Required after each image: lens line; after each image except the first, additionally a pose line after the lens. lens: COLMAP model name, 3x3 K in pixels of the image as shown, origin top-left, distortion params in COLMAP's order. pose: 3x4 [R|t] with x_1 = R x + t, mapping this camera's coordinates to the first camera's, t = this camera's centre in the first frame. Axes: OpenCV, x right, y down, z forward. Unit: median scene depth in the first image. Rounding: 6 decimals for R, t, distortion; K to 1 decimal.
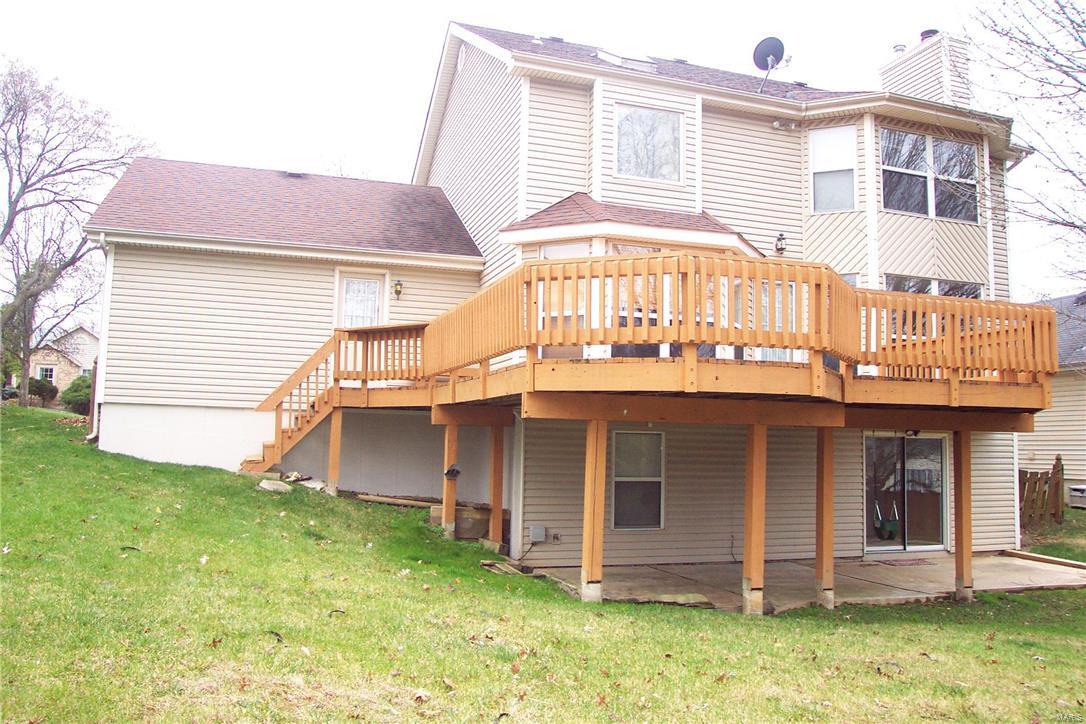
lens RADIAL K [[875.4, 0, 548.9], [0, 875.4, 353.0], [0, 0, 1]] dist [-0.120775, 0.079897]
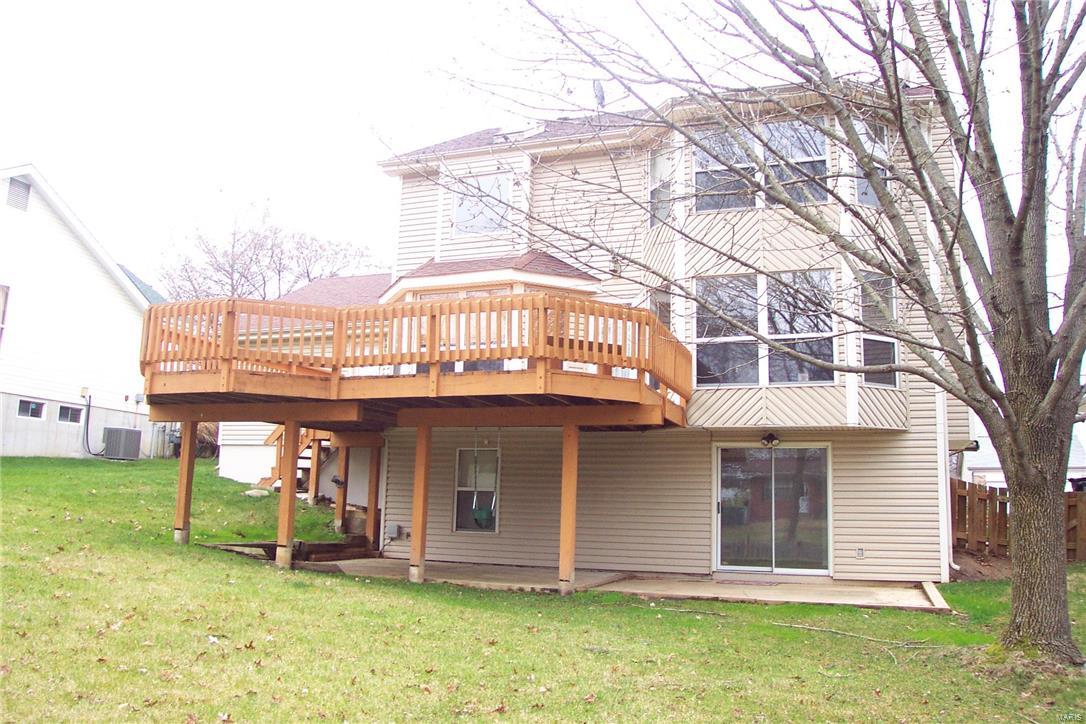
lens RADIAL K [[875.4, 0, 548.9], [0, 875.4, 353.0], [0, 0, 1]] dist [-0.120775, 0.079897]
pose [[0.771930, -0.112091, -0.625747, 0.934638], [0.058148, 0.992656, -0.106084, 0.094045], [0.633043, 0.045503, 0.772778, 0.153348]]
